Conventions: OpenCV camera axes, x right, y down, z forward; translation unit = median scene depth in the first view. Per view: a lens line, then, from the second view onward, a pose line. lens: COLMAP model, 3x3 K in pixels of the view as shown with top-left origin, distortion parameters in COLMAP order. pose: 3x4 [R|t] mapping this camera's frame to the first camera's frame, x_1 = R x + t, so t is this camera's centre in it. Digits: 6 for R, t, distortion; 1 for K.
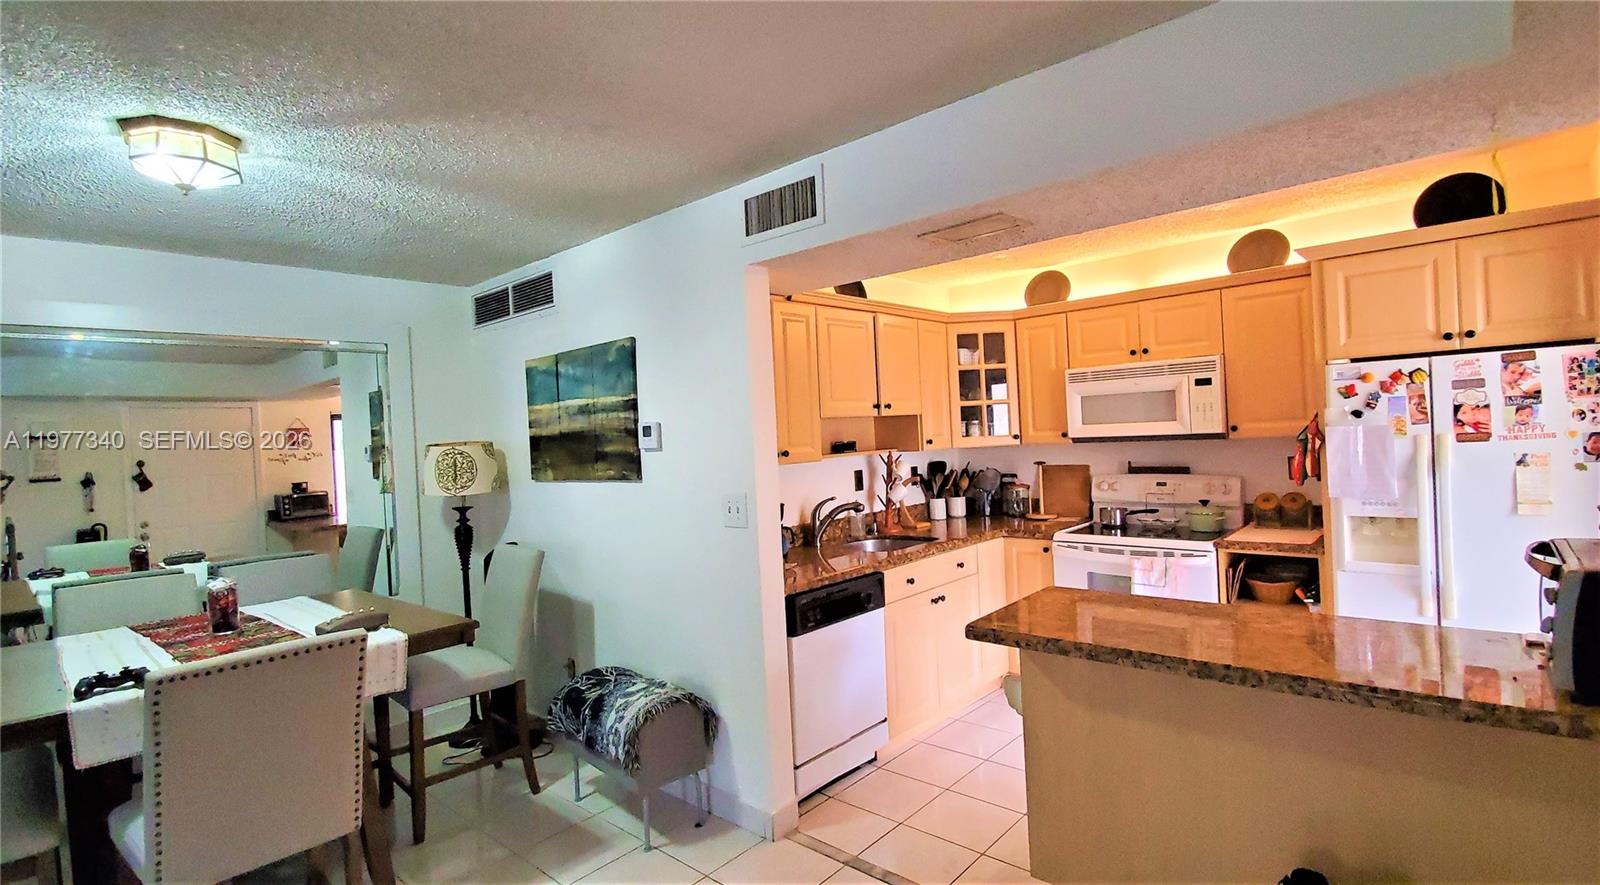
lens RADIAL K [[807.8, 0, 800.0], [0, 807.8, 442.5], [0, 0, 1]] dist [0.018871, -0.027272]
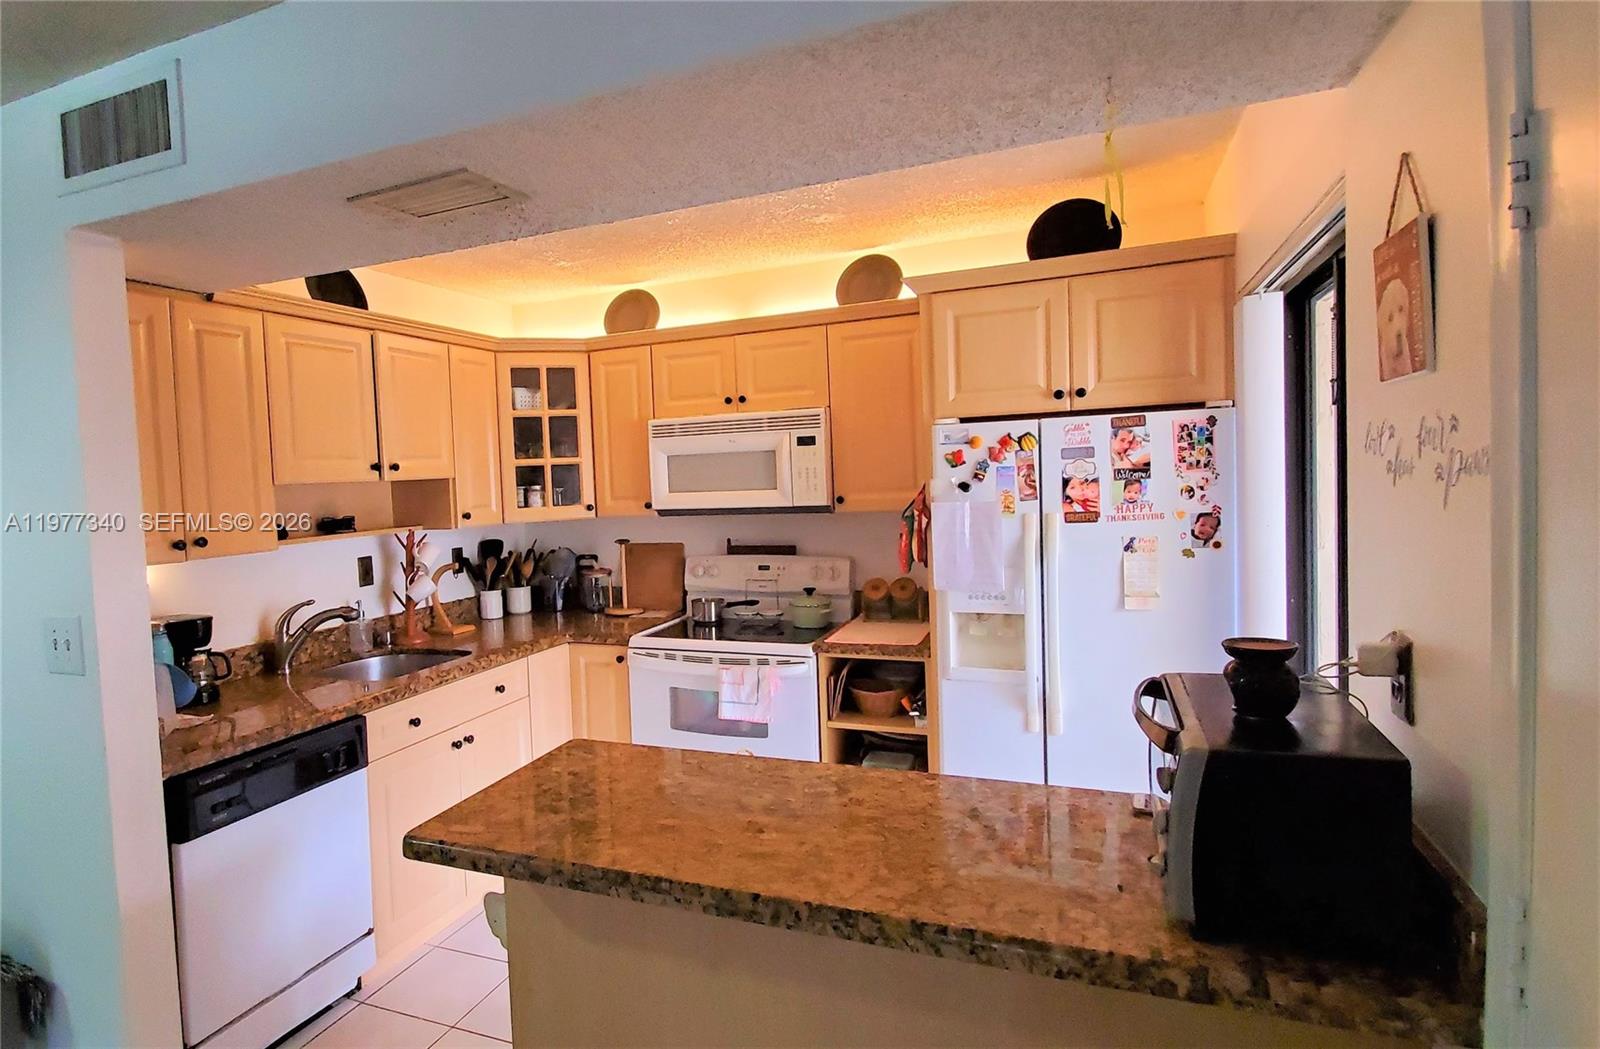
lens RADIAL K [[834.5, 0, 800.0], [0, 834.5, 524.5], [0, 0, 1]] dist [-0.003855, 0.000645]
pose [[0.936871, -0.017268, 0.349249, 0.210660], [0.001466, 0.998965, 0.045460, -0.031199], [-0.349673, -0.042078, 0.935926, 0.239406]]
